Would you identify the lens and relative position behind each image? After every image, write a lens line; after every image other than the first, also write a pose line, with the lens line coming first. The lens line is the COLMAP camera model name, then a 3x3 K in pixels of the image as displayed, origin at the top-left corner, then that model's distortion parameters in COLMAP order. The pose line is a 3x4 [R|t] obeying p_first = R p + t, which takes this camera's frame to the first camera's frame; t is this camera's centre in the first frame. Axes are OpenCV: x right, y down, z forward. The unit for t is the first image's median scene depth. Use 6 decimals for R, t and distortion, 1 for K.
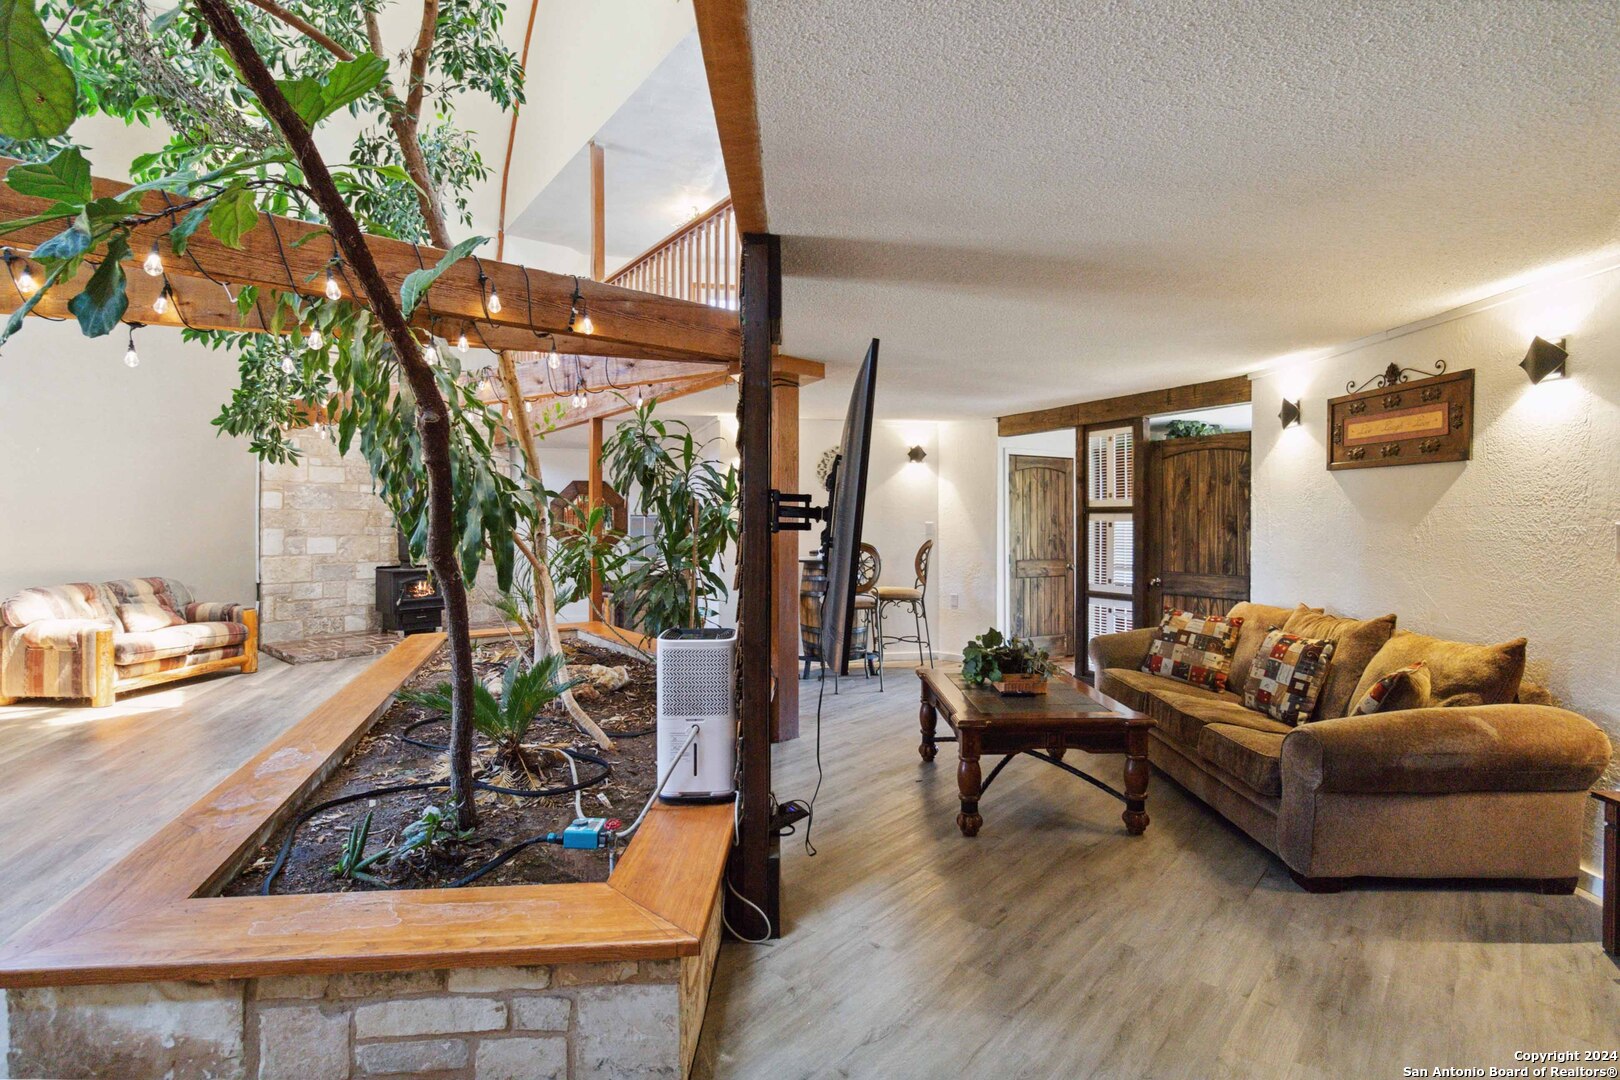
lens RADIAL K [[758.5, 0, 814.8], [0, 758.5, 514.6], [0, 0, 1]] dist [0.001915, 0.000331]
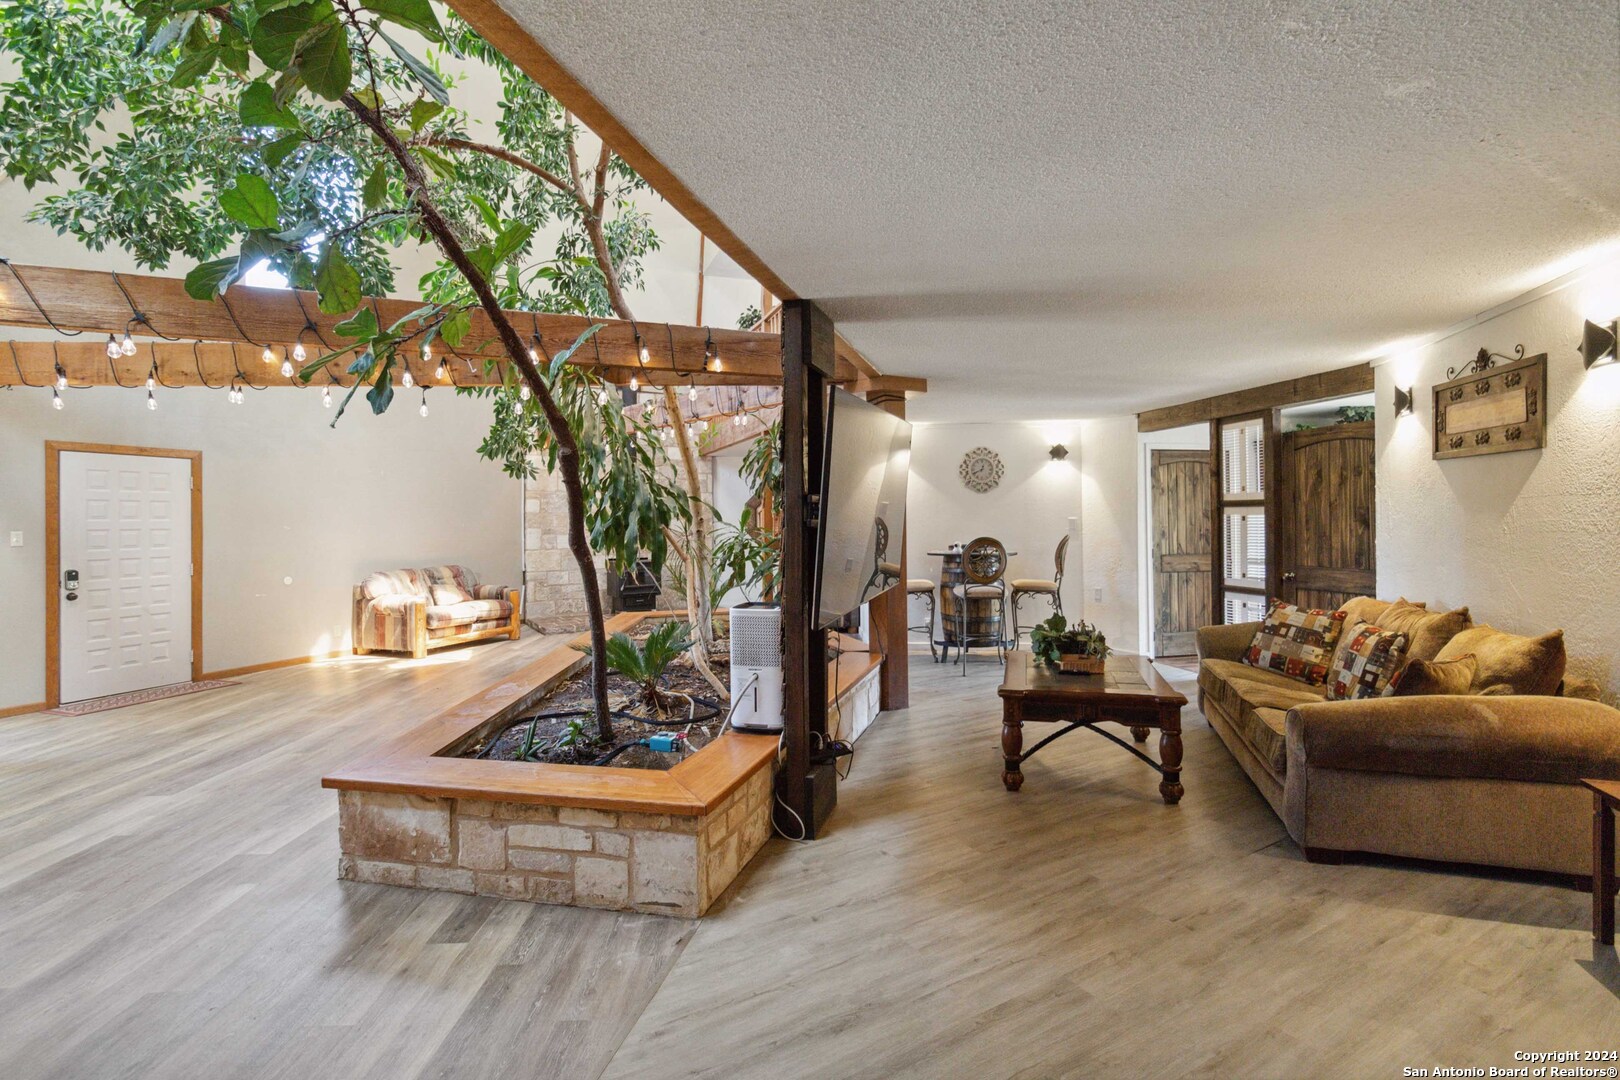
lens RADIAL K [[754.5, 0, 821.5], [0, 754.5, 504.4], [0, 0, 1]] dist [0.001466, -0.000215]
pose [[0.958996, -0.015662, -0.282987, 0.218684], [0.012709, 0.999844, -0.012271, 0.000273], [0.283135, 0.008171, 0.959045, -0.153638]]
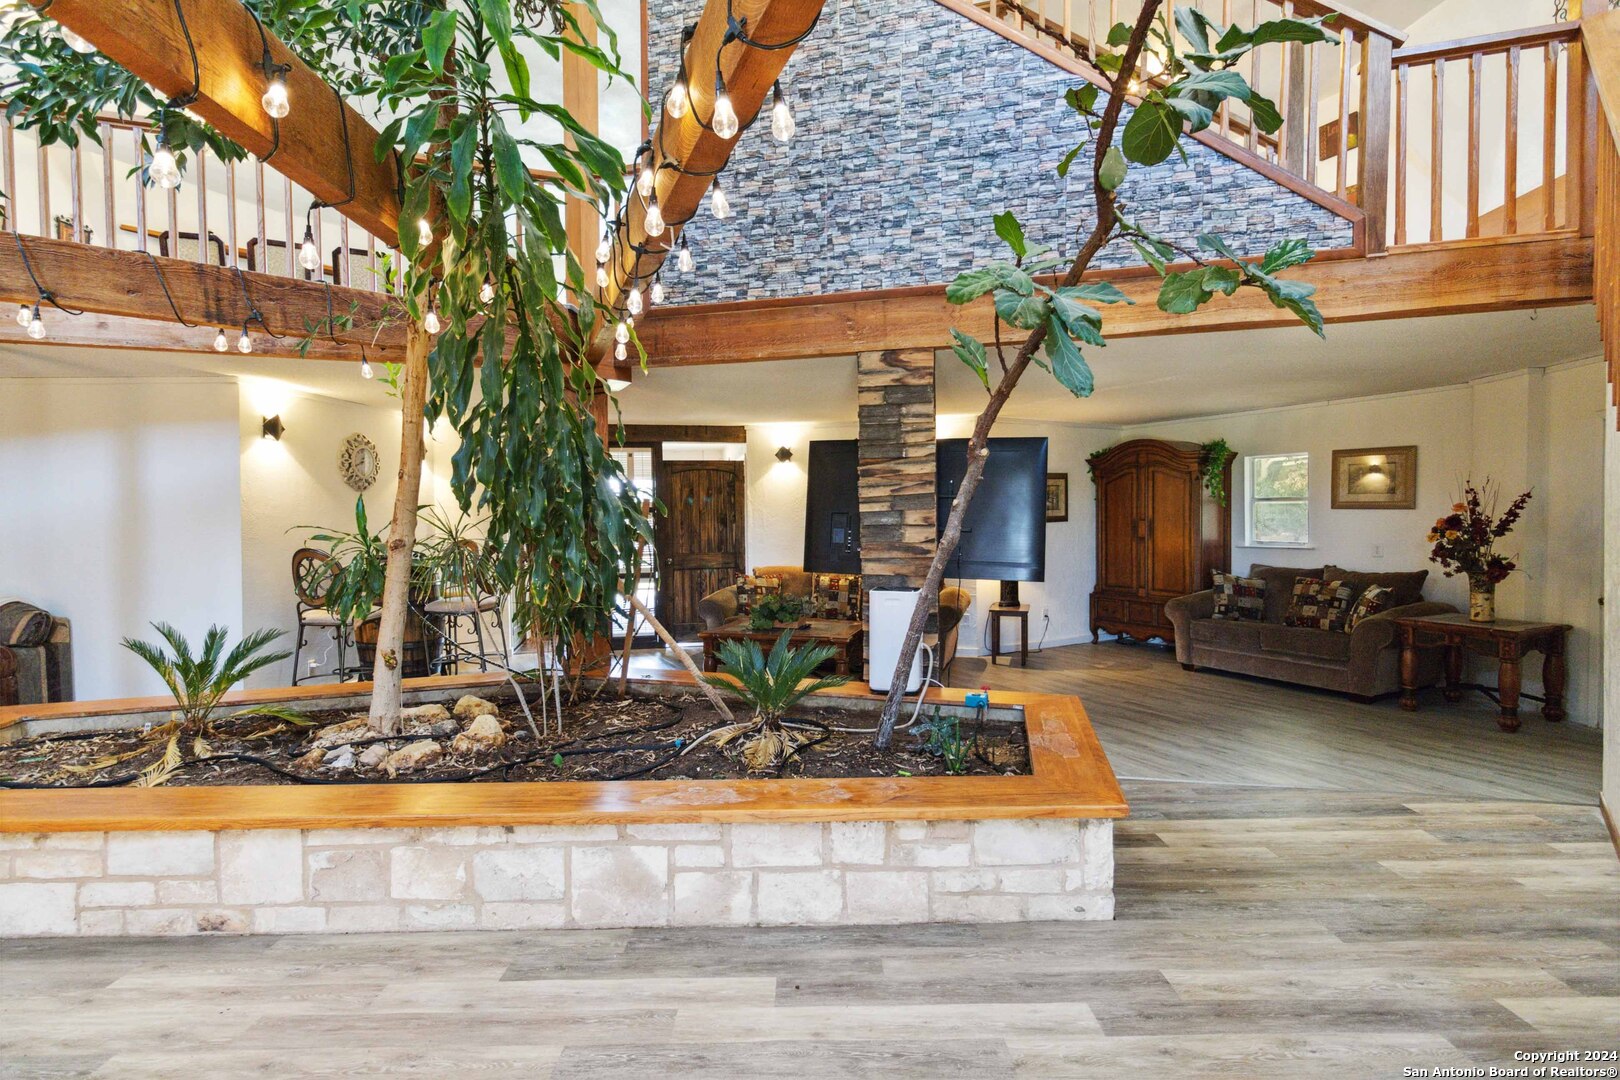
lens RADIAL K [[744.8, 0, 807.9], [0, 744.8, 532.8], [0, 0, 1]] dist [-0.000517, 0.000582]
pose [[0.299541, -0.025608, 0.953740, -1.152756], [0.003144, 0.999661, 0.025853, 0.001143], [-0.954078, -0.004746, 0.299520, 0.513656]]
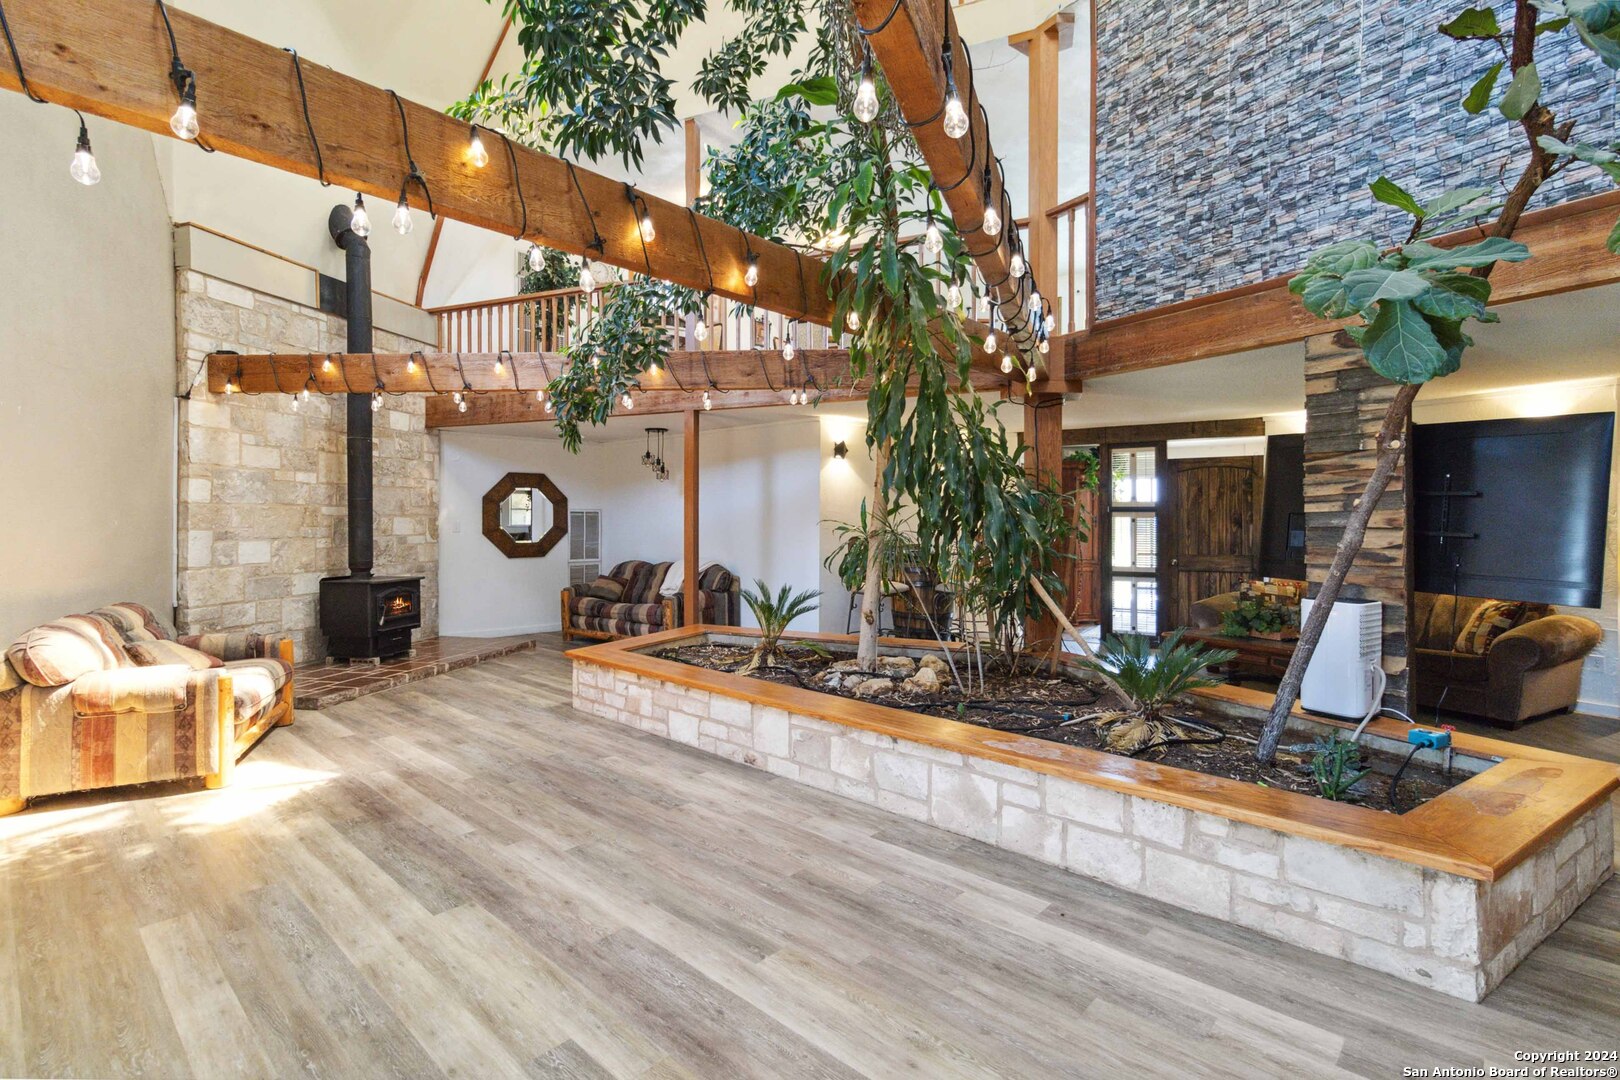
lens RADIAL K [[762.4, 0, 819.7], [0, 762.4, 523.3], [0, 0, 1]] dist [0.001510, 0.000329]
pose [[0.871274, -0.004864, 0.490773, -1.147695], [-0.002485, 0.999894, 0.014322, 0.000656], [-0.490791, -0.013698, 0.871170, 0.177761]]
